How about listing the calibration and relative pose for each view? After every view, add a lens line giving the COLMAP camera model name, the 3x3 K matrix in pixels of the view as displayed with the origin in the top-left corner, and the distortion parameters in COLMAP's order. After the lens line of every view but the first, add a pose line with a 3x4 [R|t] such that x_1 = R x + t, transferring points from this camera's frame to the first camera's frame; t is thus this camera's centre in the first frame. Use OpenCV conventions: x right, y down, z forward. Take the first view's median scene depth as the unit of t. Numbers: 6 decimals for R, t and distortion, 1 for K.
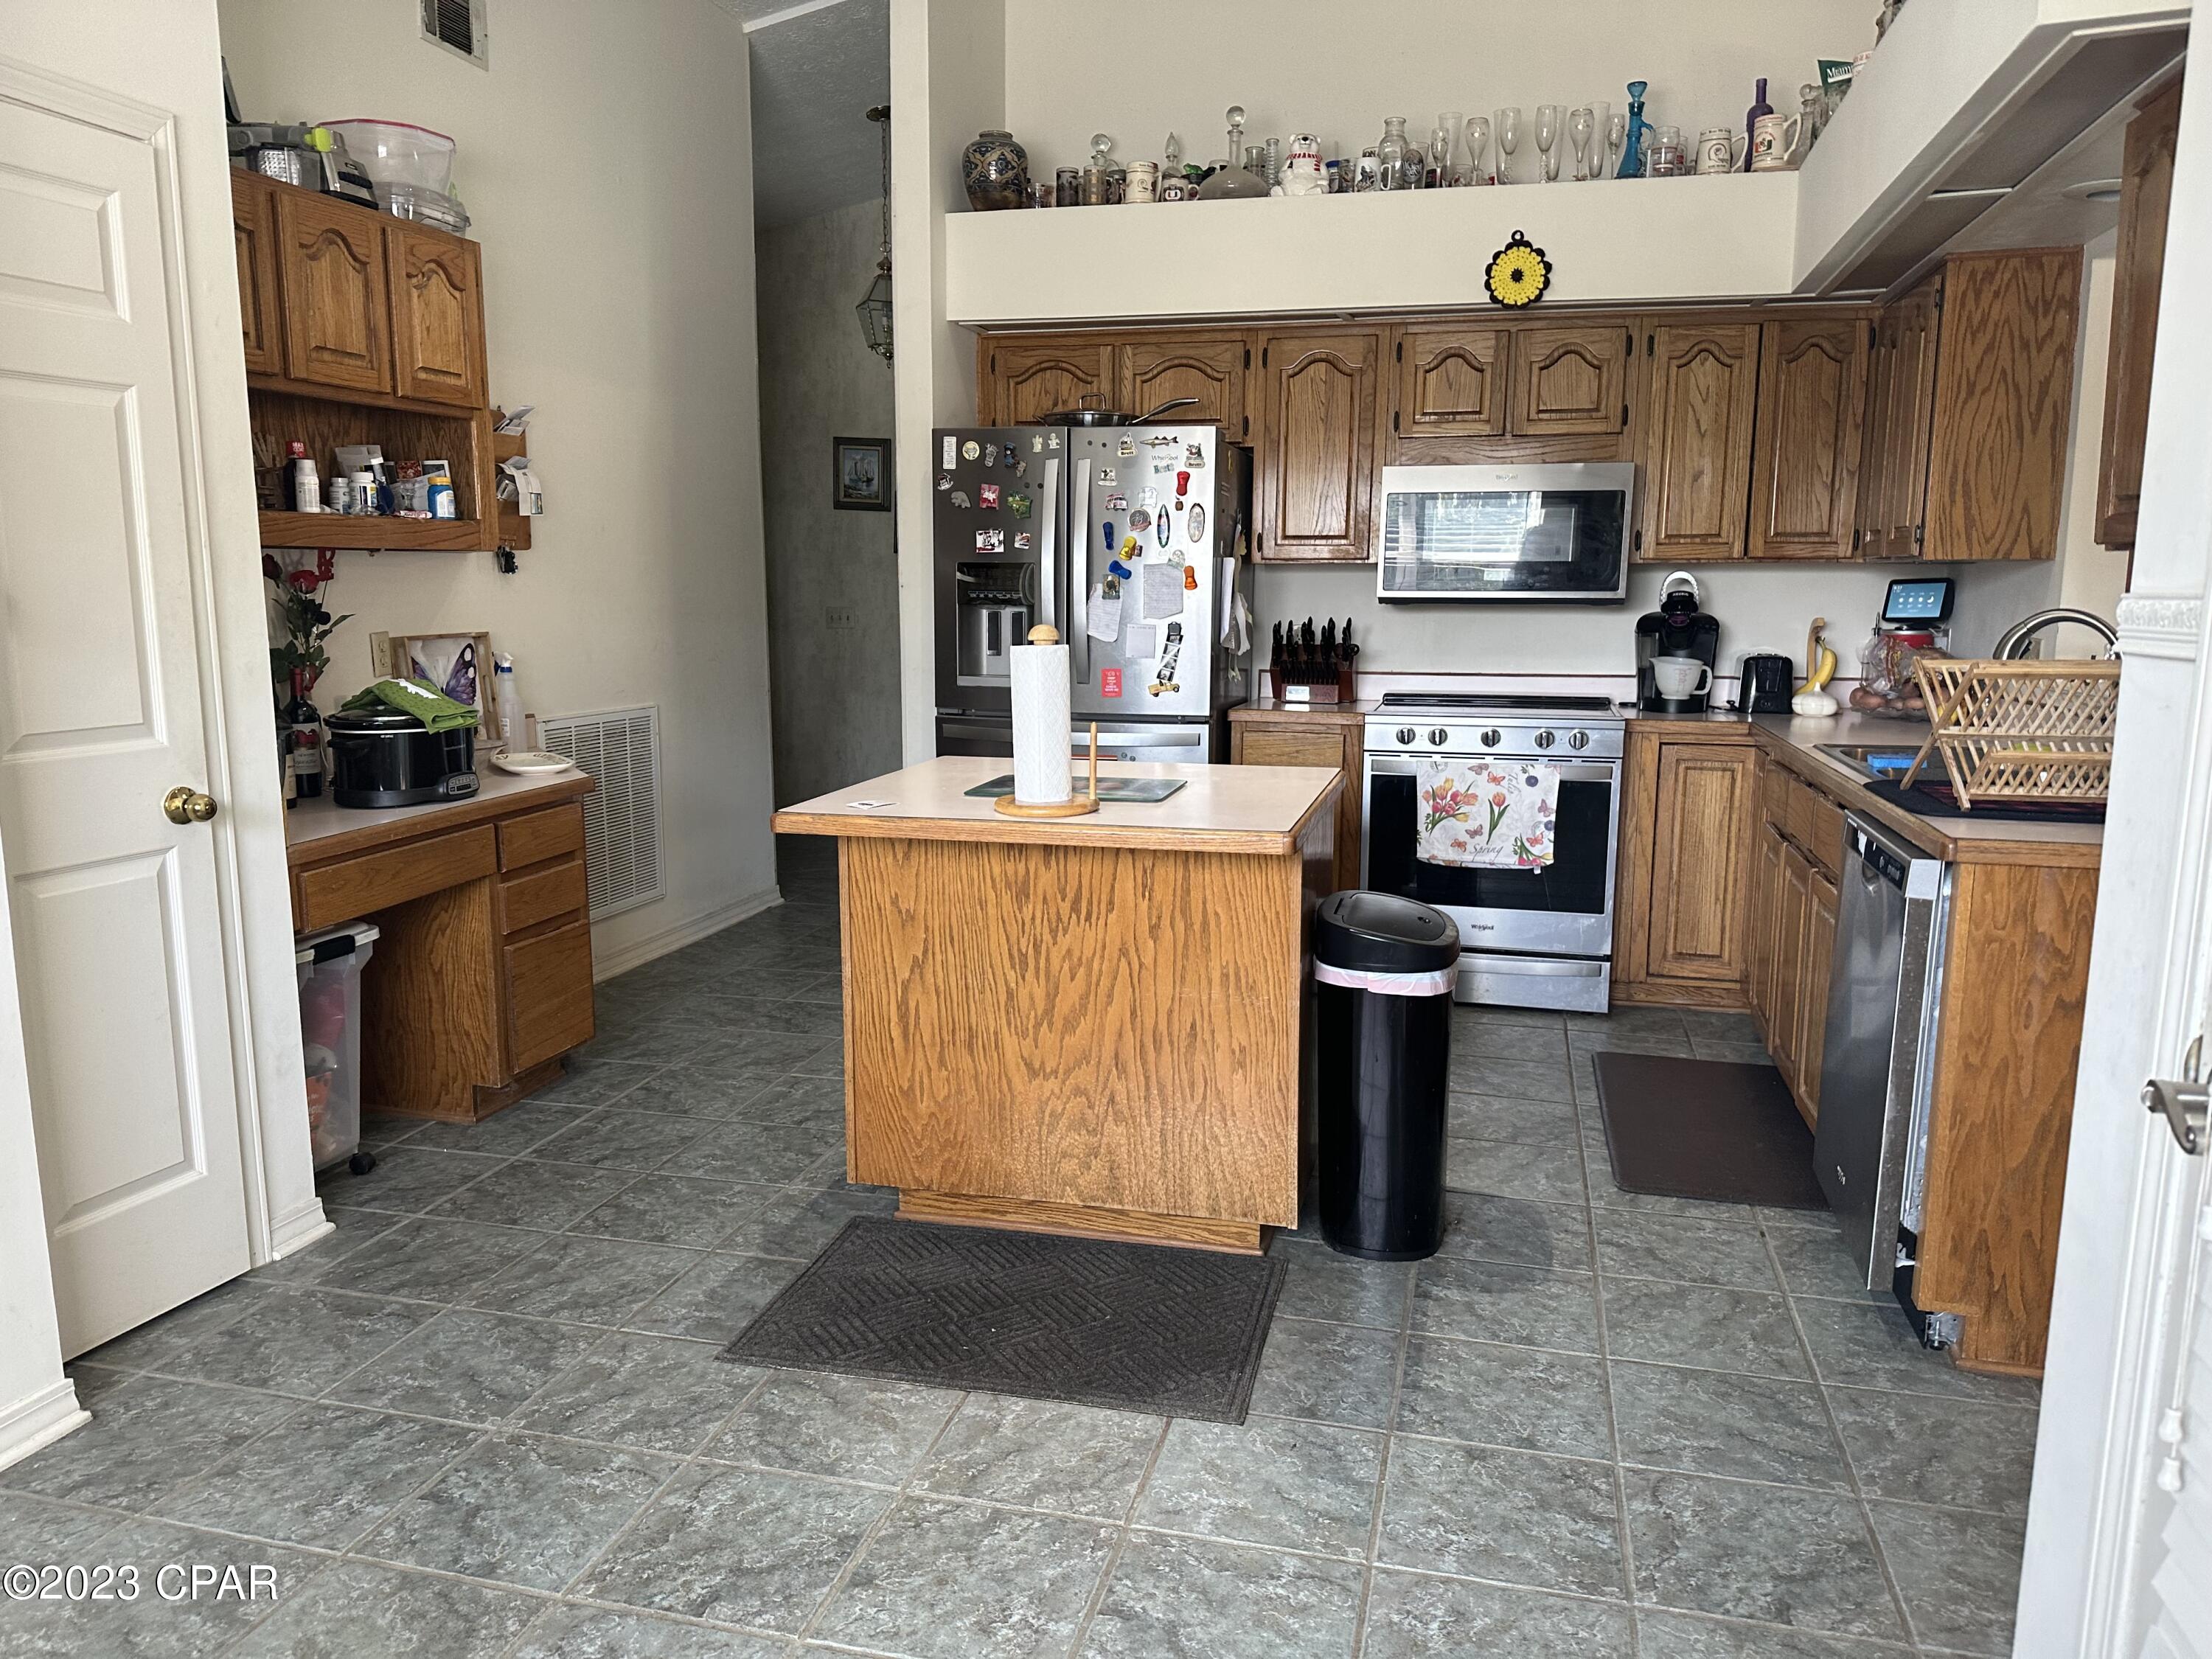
lens RADIAL K [[1548.8, 0, 1061.7], [0, 1548.8, 839.6], [0, 0, 1]] dist [0.072443, -0.093136]
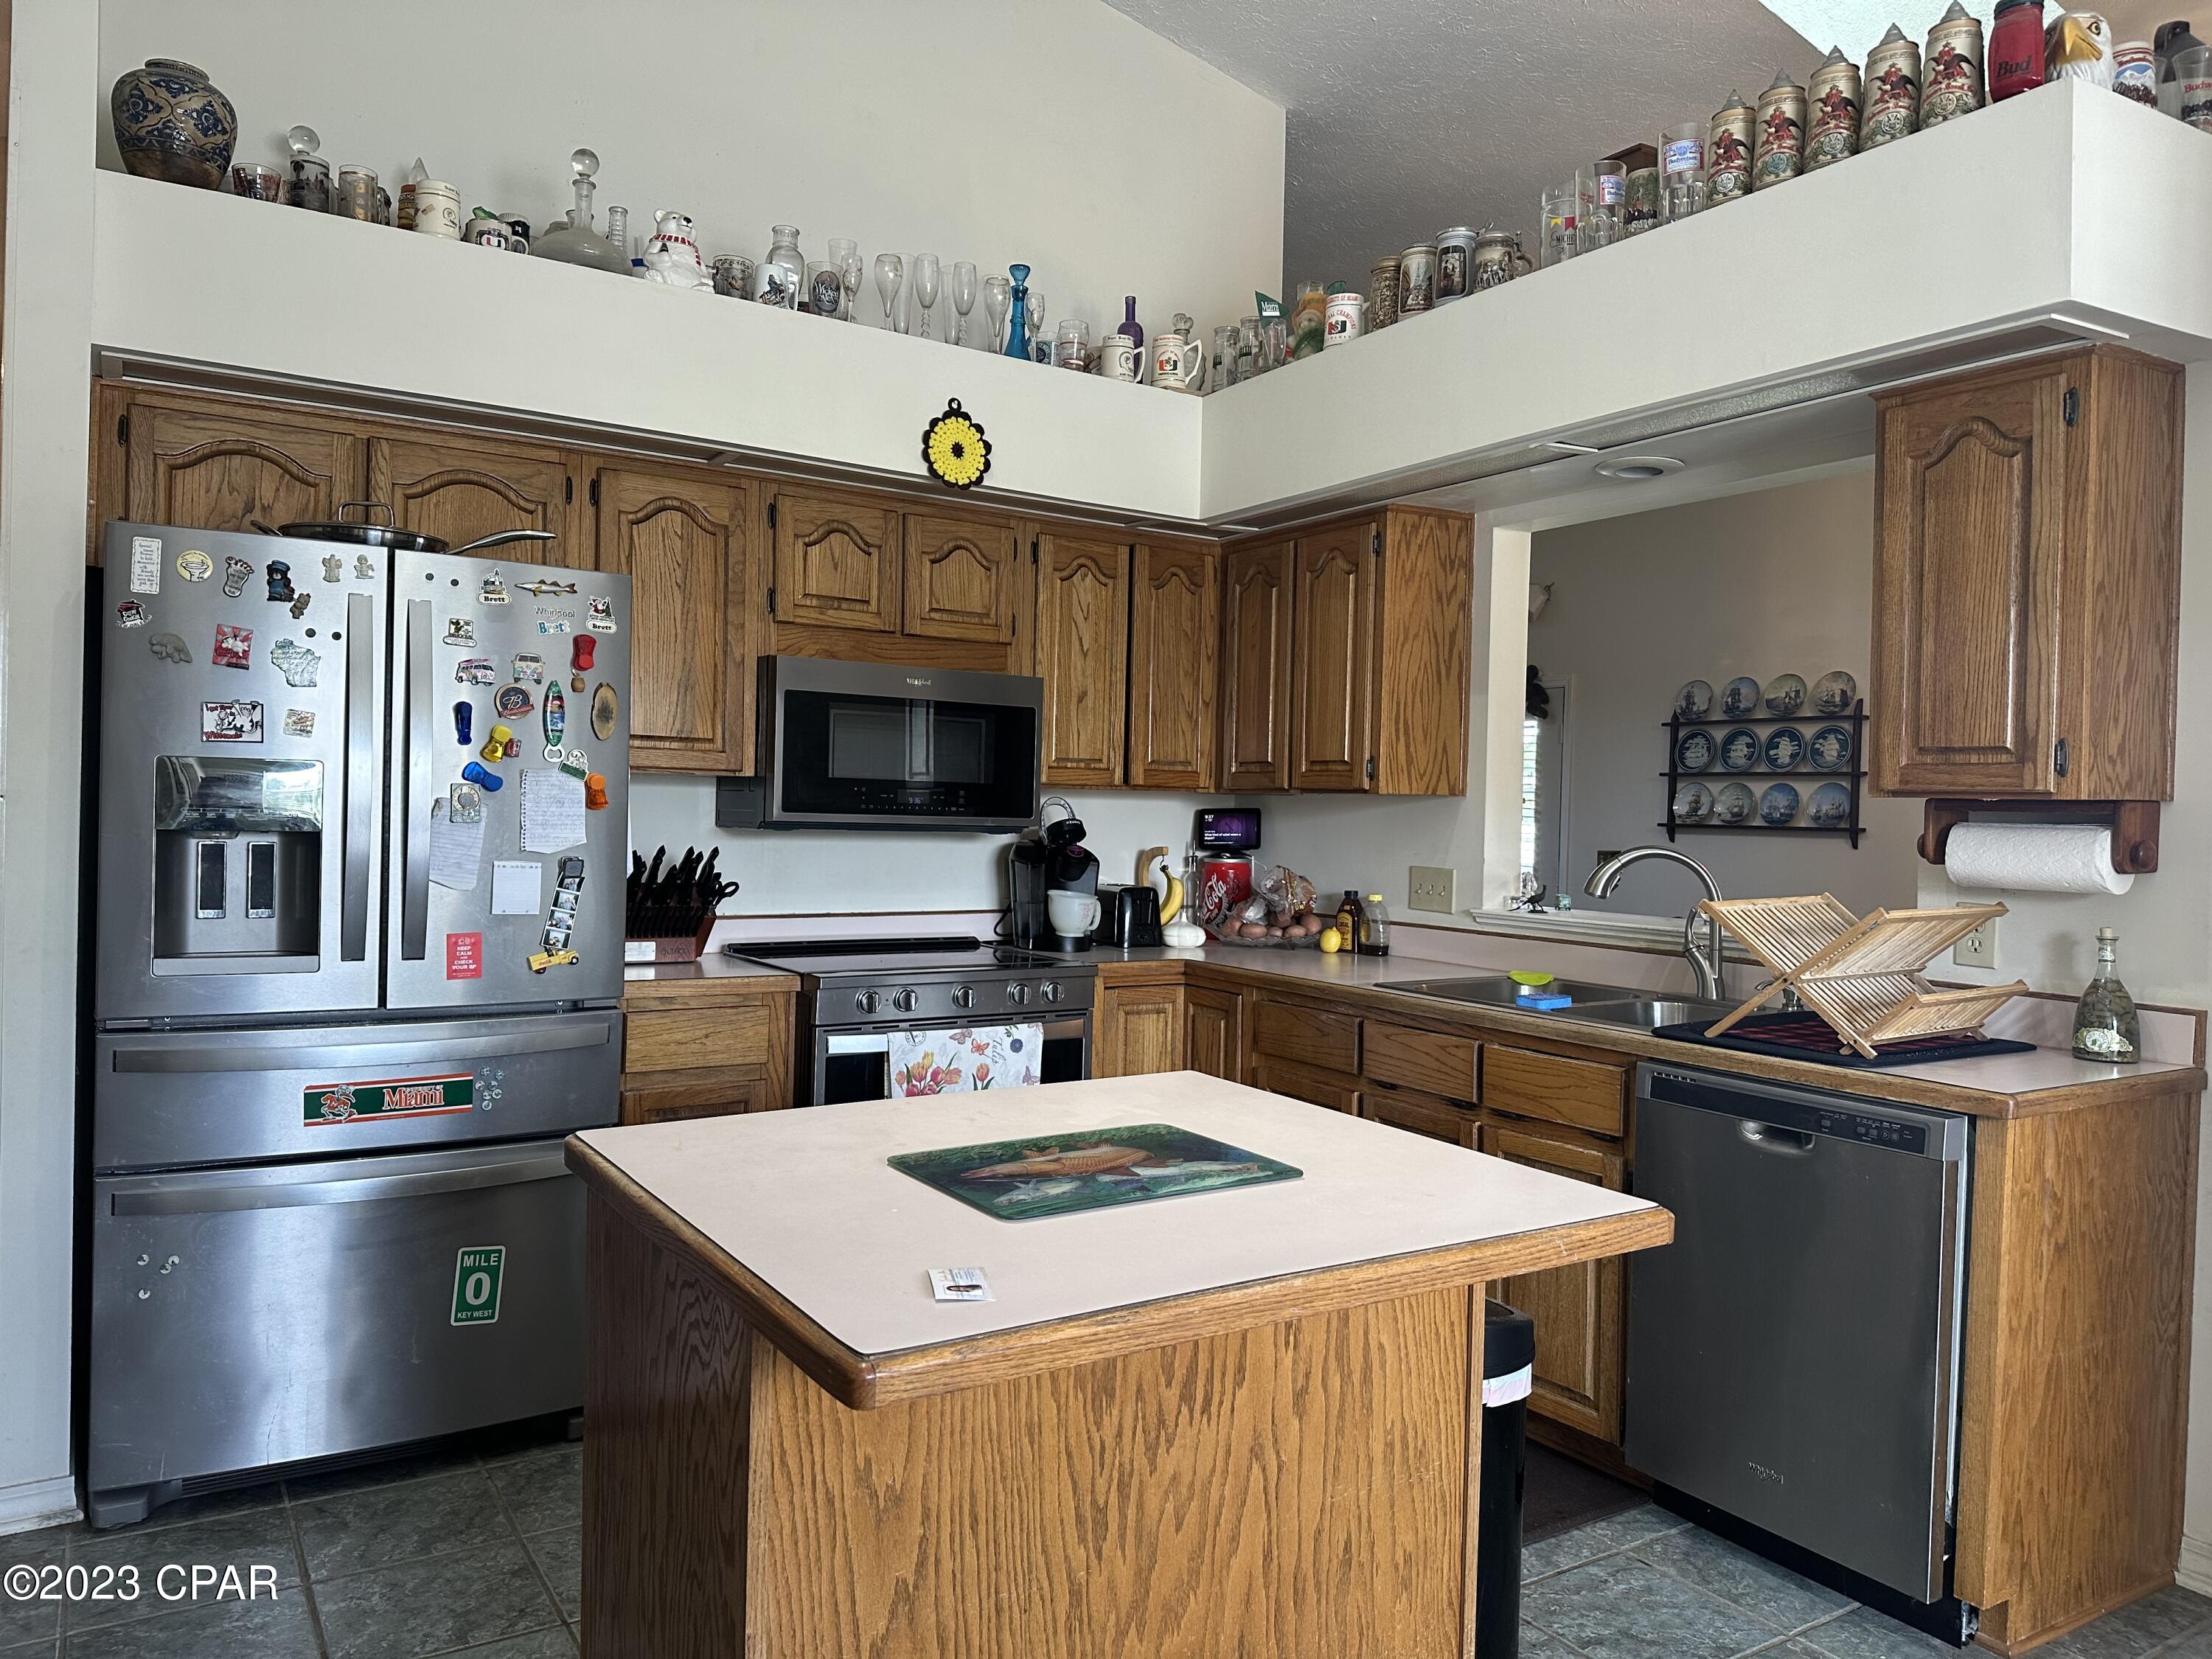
lens RADIAL K [[1548.8, 0, 1061.7], [0, 1548.8, 839.6], [0, 0, 1]] dist [0.072443, -0.093136]
pose [[0.676385, -0.005499, 0.736527, -0.337266], [0.102468, 0.990951, -0.086702, -0.084908], [-0.729386, 0.134114, 0.670828, 0.491305]]
